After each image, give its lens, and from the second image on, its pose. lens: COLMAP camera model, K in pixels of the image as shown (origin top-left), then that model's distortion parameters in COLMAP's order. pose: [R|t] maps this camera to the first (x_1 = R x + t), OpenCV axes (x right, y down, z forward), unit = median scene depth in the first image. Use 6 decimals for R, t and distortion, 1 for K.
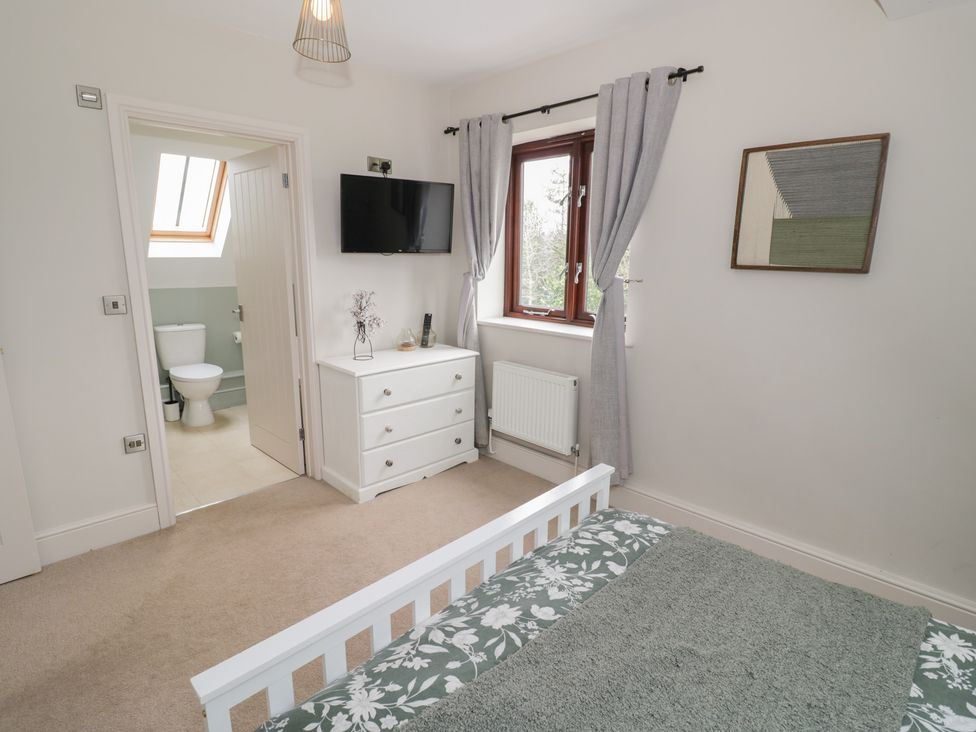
lens RADIAL K [[515.3, 0, 491.5], [0, 515.3, 357.1], [0, 0, 1]] dist [0.000922, -0.008490]
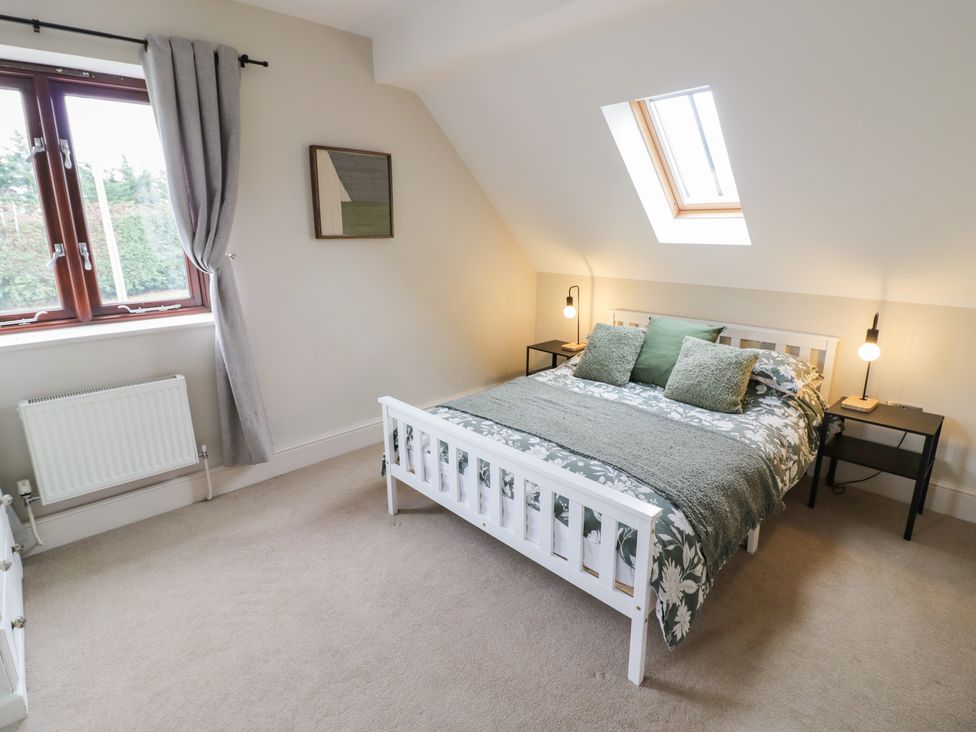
lens RADIAL K [[515.3, 0, 491.3], [0, 515.3, 358.9], [0, 0, 1]] dist [0.000922, -0.008490]
pose [[0.017779, -0.270823, 0.962465, -0.866414], [0.201311, 0.943873, 0.261873, -0.143006], [-0.979366, 0.189099, 0.071300, 0.558060]]
